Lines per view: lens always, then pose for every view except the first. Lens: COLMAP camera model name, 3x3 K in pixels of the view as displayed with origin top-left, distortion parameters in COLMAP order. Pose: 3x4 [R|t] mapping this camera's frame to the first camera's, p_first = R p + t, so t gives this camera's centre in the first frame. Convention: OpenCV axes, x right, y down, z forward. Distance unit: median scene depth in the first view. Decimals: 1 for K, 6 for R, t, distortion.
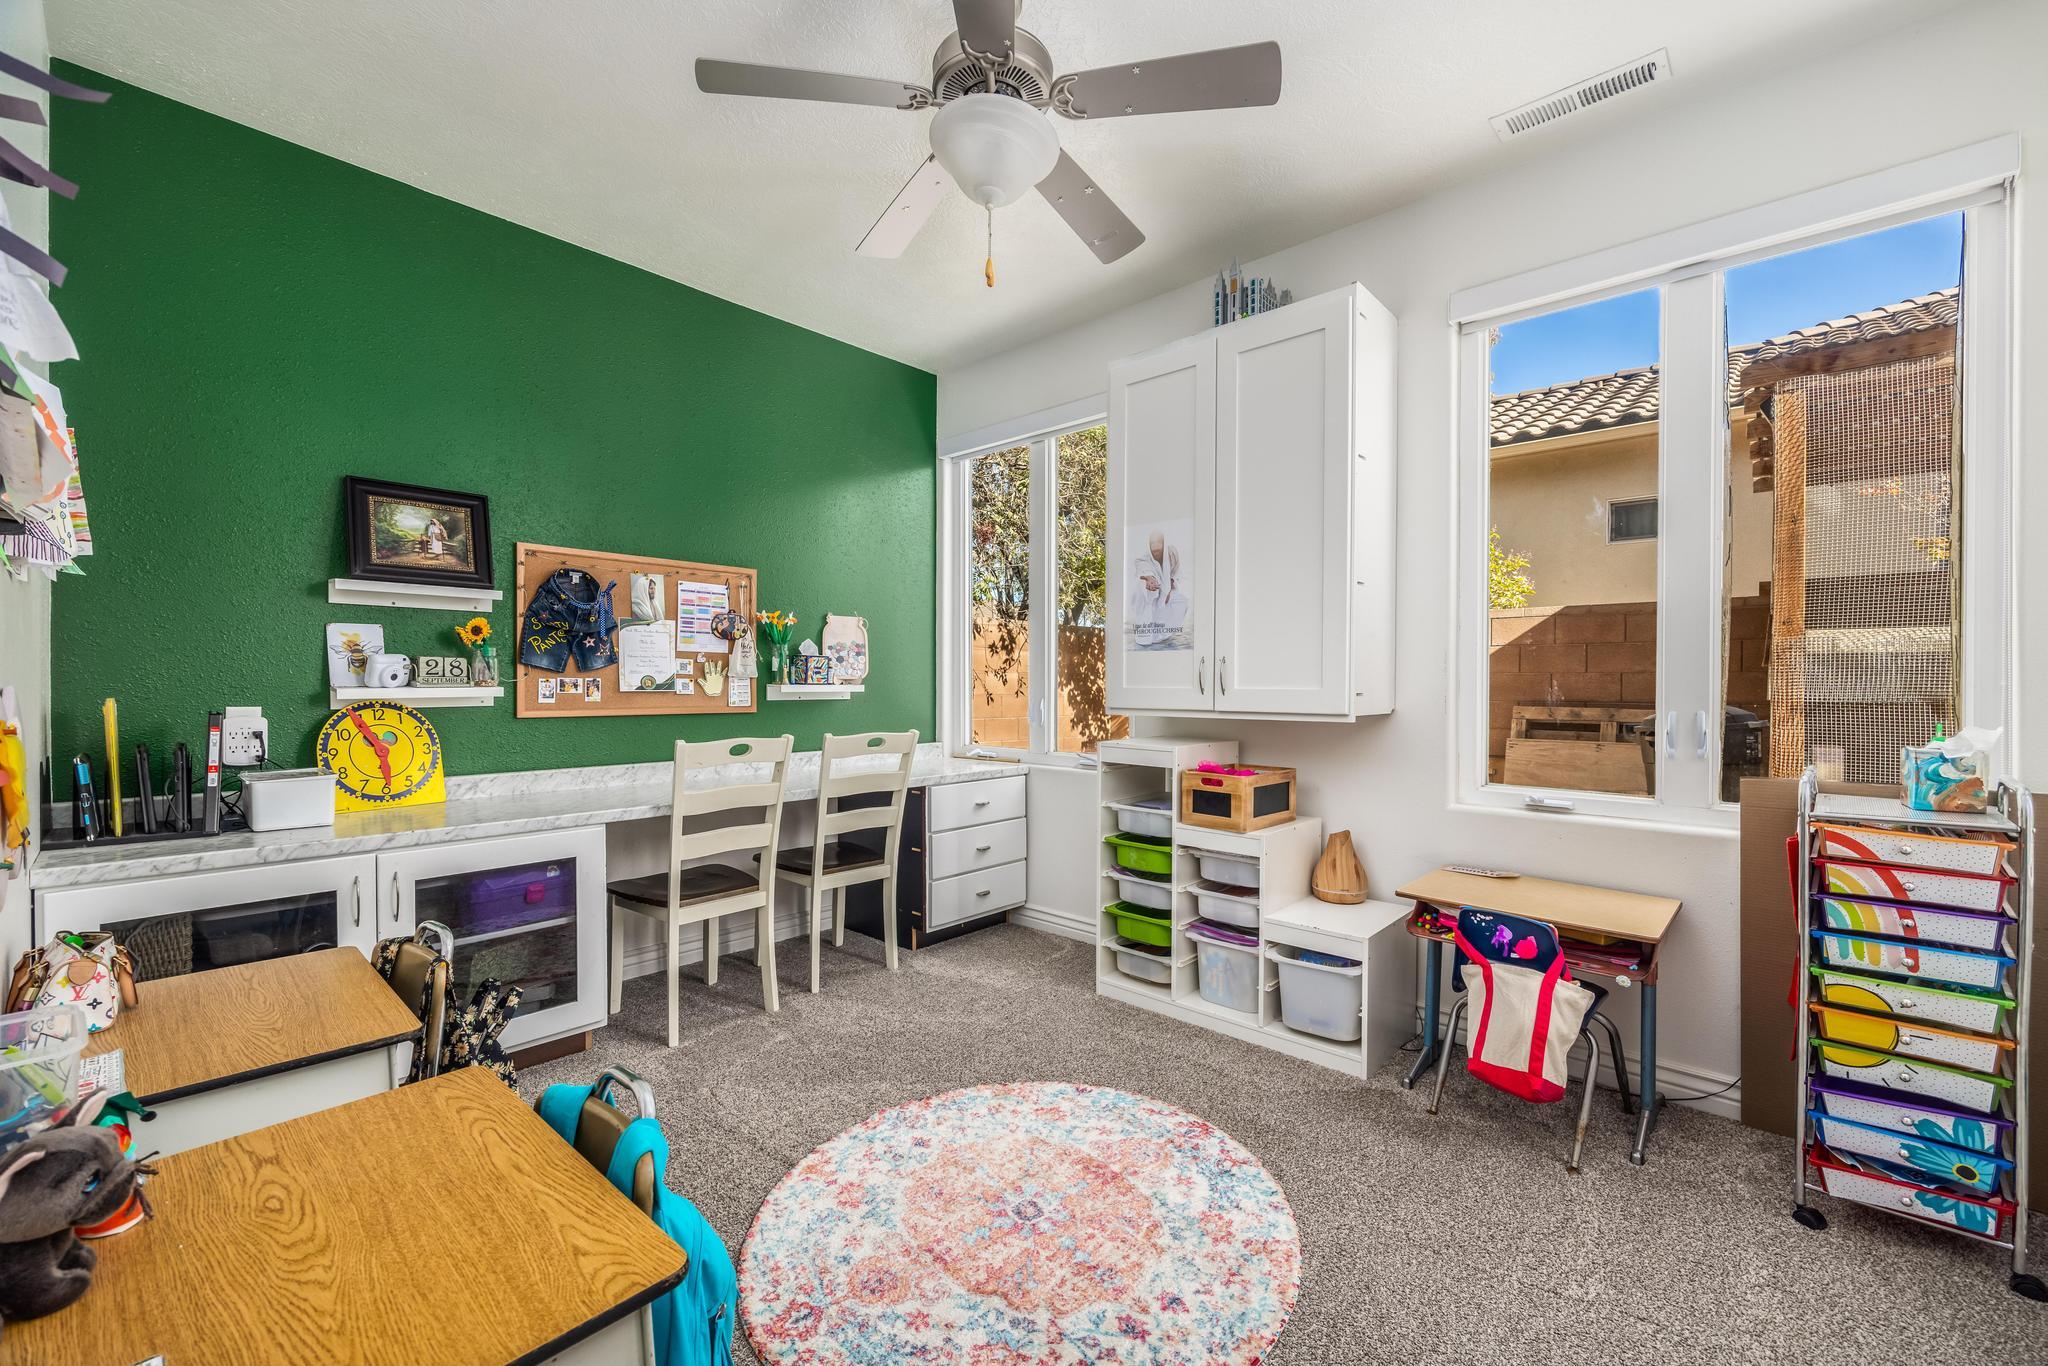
lens RADIAL K [[820.5, 0, 1029.5], [0, 820.5, 684.7], [0, 0, 1]] dist [0.003829, -0.000473]
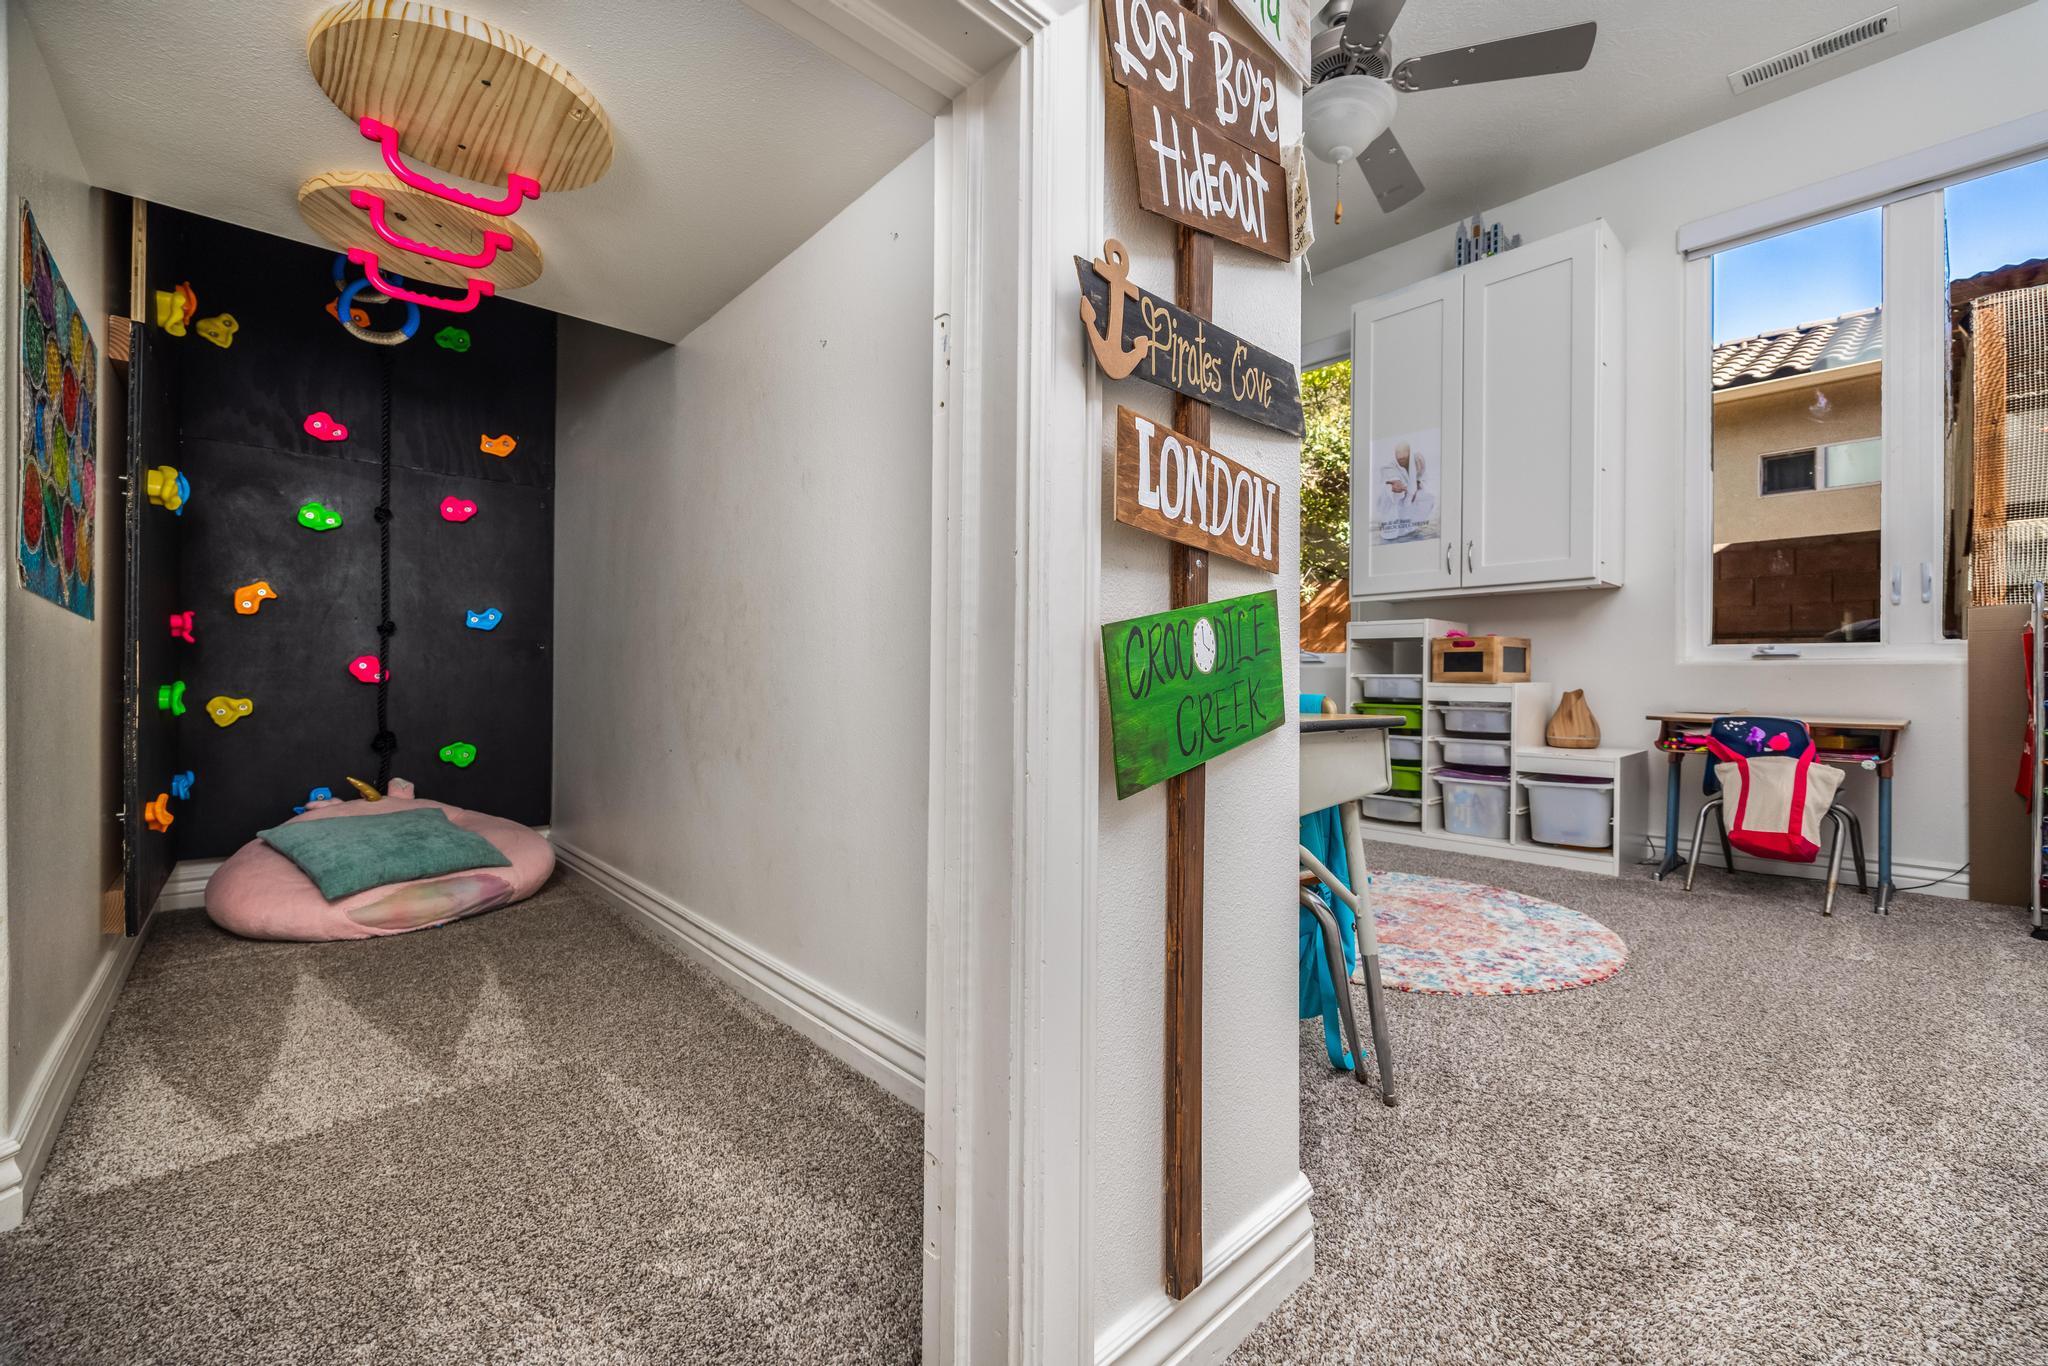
lens RADIAL K [[820.5, 0, 1019.0], [0, 820.5, 680.4], [0, 0, 1]] dist [0.003829, -0.000473]
pose [[0.995949, 0.002328, -0.089895, -0.322067], [-0.003276, 0.999941, -0.010402, 0.190520], [0.089866, 0.010654, 0.995897, -0.251924]]
